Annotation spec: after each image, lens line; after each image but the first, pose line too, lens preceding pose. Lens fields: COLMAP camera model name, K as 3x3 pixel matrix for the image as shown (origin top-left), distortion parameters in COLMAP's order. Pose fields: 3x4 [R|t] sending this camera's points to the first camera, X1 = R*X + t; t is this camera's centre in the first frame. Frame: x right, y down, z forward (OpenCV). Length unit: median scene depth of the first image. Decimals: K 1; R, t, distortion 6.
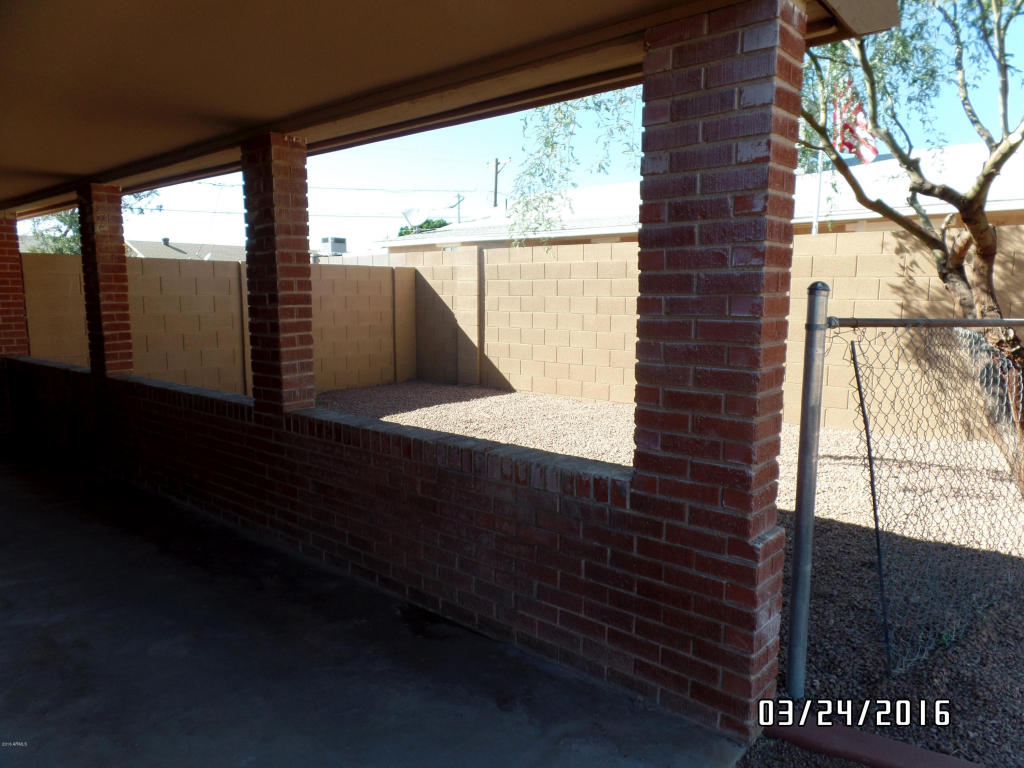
lens RADIAL K [[730.1, 0, 536.9], [0, 730.1, 397.0], [0, 0, 1]] dist [0.010196, -0.000217]
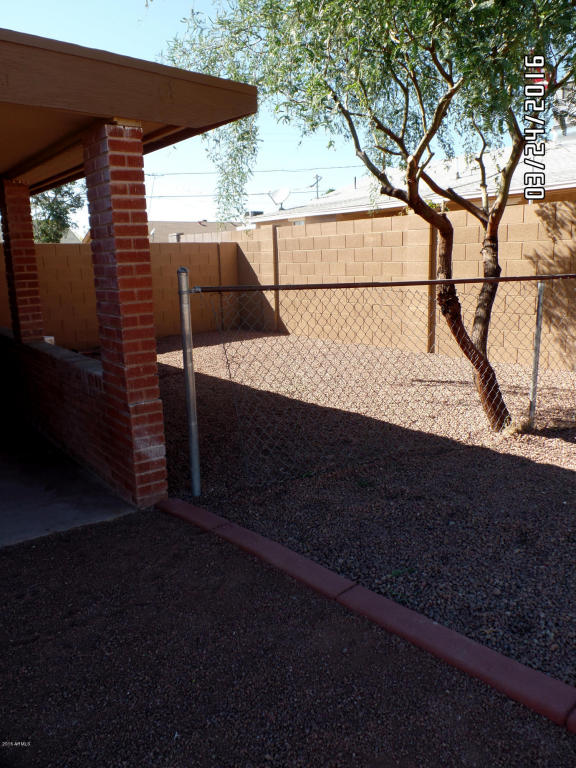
lens RADIAL K [[625.6, 0, 285.3], [0, 625.6, 386.4], [0, 0, 1]] dist [-0.021551, -0.004582]
pose [[0.971760, 0.016648, -0.235382, 0.581942], [-0.001280, 0.997865, 0.065293, 0.024556], [0.235966, -0.063148, 0.969707, -0.266651]]
